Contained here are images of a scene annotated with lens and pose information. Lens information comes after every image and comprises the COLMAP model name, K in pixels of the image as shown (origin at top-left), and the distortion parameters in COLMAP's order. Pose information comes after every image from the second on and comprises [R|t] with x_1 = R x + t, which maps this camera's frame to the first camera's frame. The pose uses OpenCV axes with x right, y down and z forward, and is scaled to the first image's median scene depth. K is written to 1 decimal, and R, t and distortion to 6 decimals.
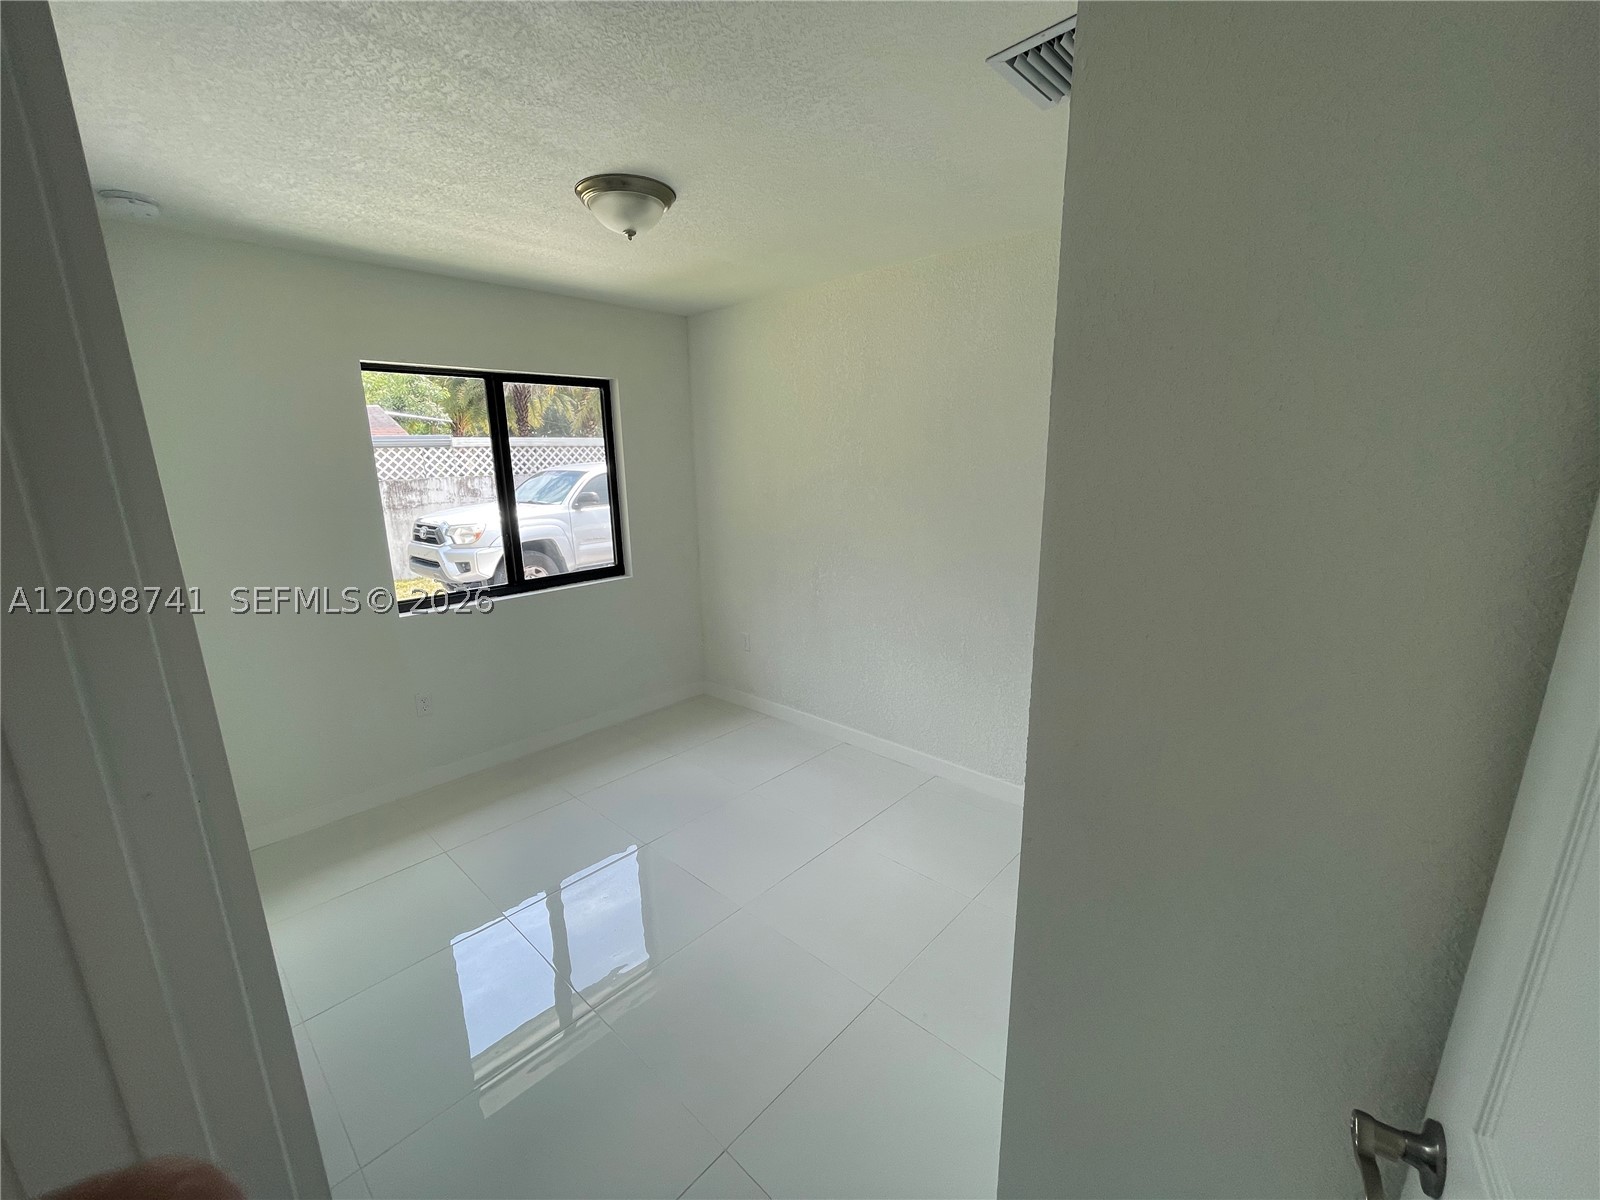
lens RADIAL K [[642.2, 0, 795.2], [0, 642.2, 609.0], [0, 0, 1]] dist [-0.000789, 0.000244]
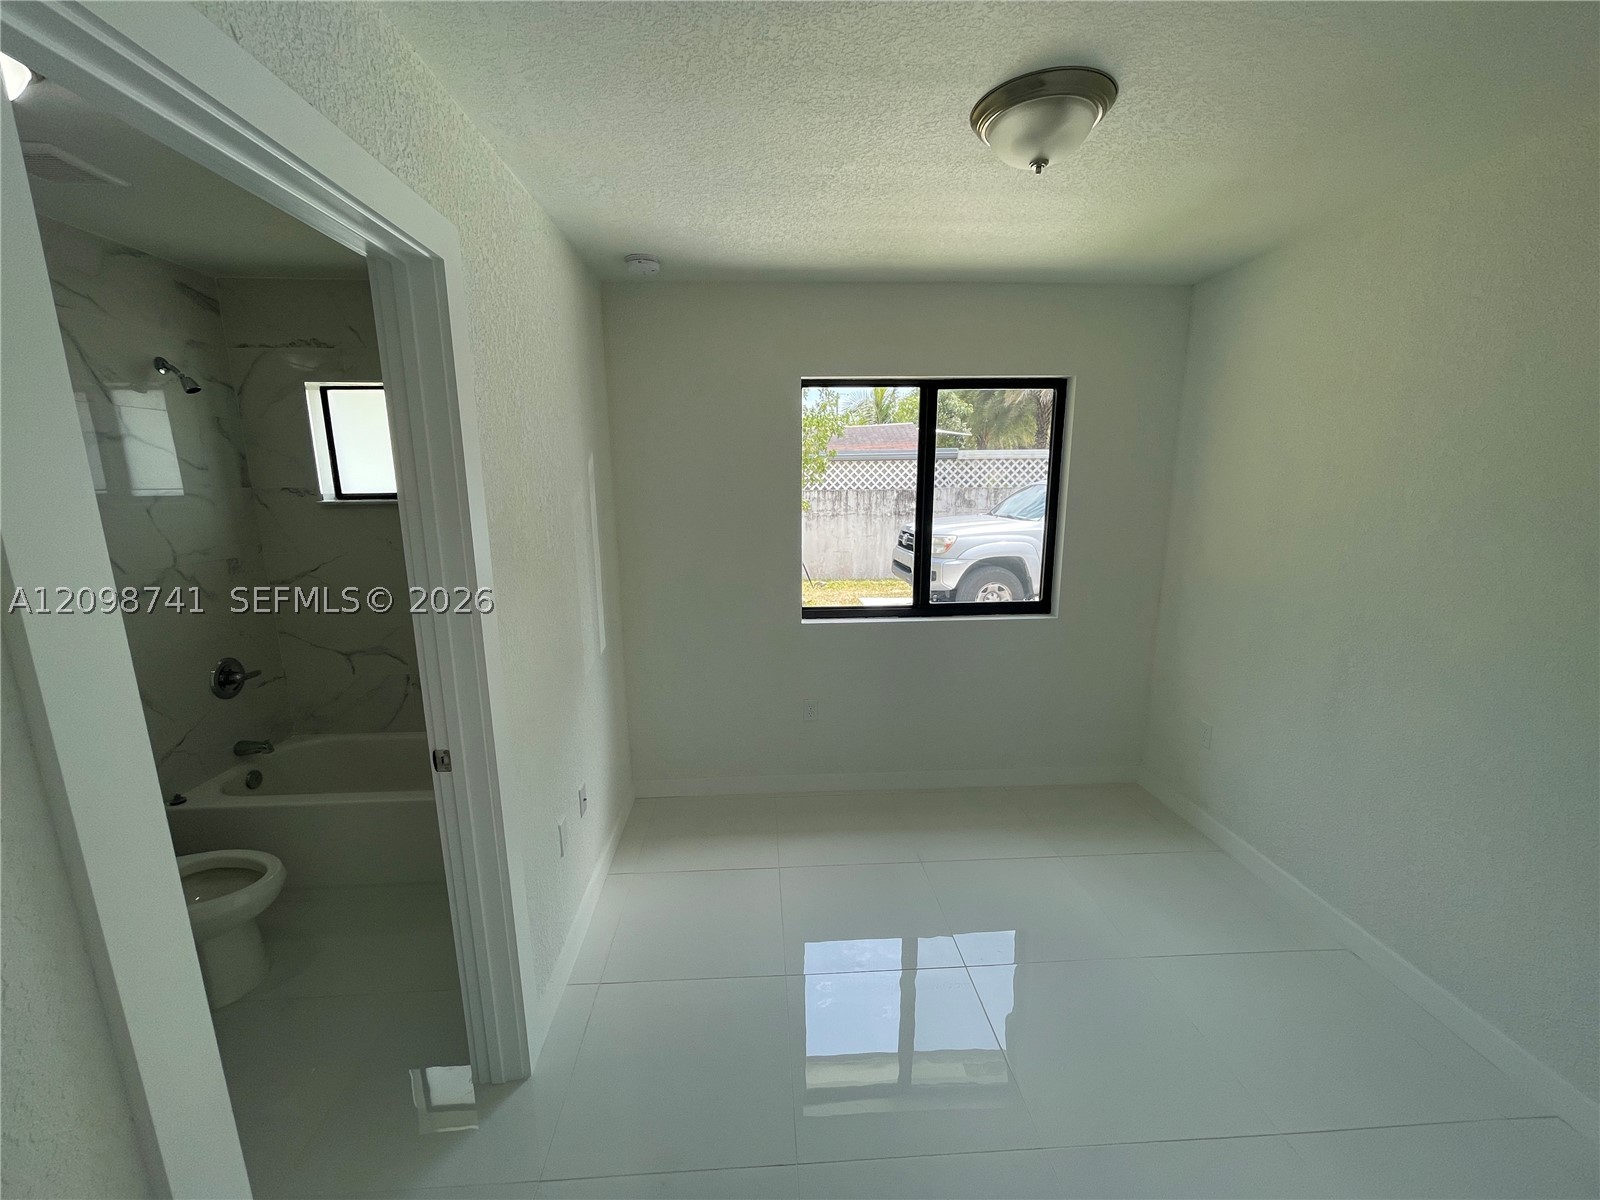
lens RADIAL K [[642.2, 0, 795.5], [0, 642.2, 607.0], [0, 0, 1]] dist [-0.000789, 0.000244]
pose [[0.714405, 0.156909, -0.681913, 0.061824], [-0.170898, 0.984147, 0.047413, -0.046187], [0.678543, 0.082665, 0.729895, 0.179778]]
